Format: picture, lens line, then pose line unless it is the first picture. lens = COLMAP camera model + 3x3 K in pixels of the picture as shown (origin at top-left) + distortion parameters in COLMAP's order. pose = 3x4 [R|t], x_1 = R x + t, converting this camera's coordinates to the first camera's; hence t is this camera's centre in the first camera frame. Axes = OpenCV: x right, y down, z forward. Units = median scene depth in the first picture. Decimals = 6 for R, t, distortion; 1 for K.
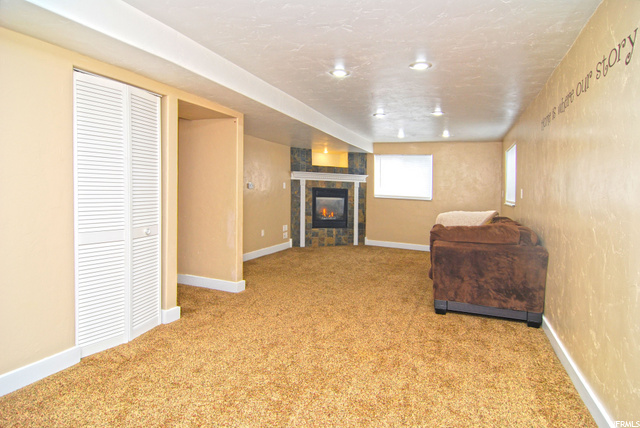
lens RADIAL K [[346.0, 0, 325.3], [0, 346.0, 210.1], [0, 0, 1]] dist [-0.006839, -0.005818]
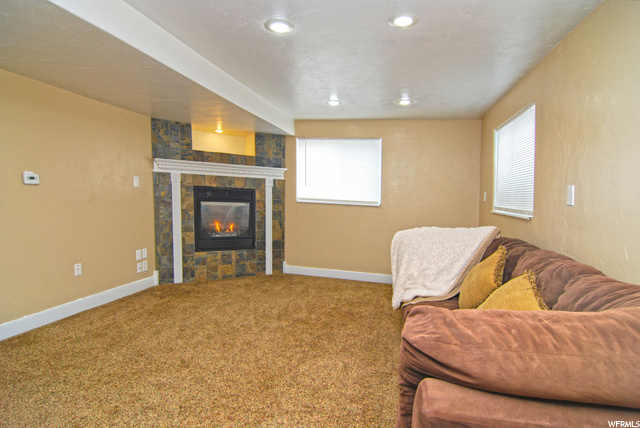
lens RADIAL K [[346.0, 0, 317.4], [0, 346.0, 213.6], [0, 0, 1]] dist [-0.006839, -0.005818]
pose [[0.990529, -0.005207, 0.137202, 0.093801], [0.004961, 0.999985, 0.002139, -0.016159], [-0.137211, -0.001438, 0.990541, 0.351275]]
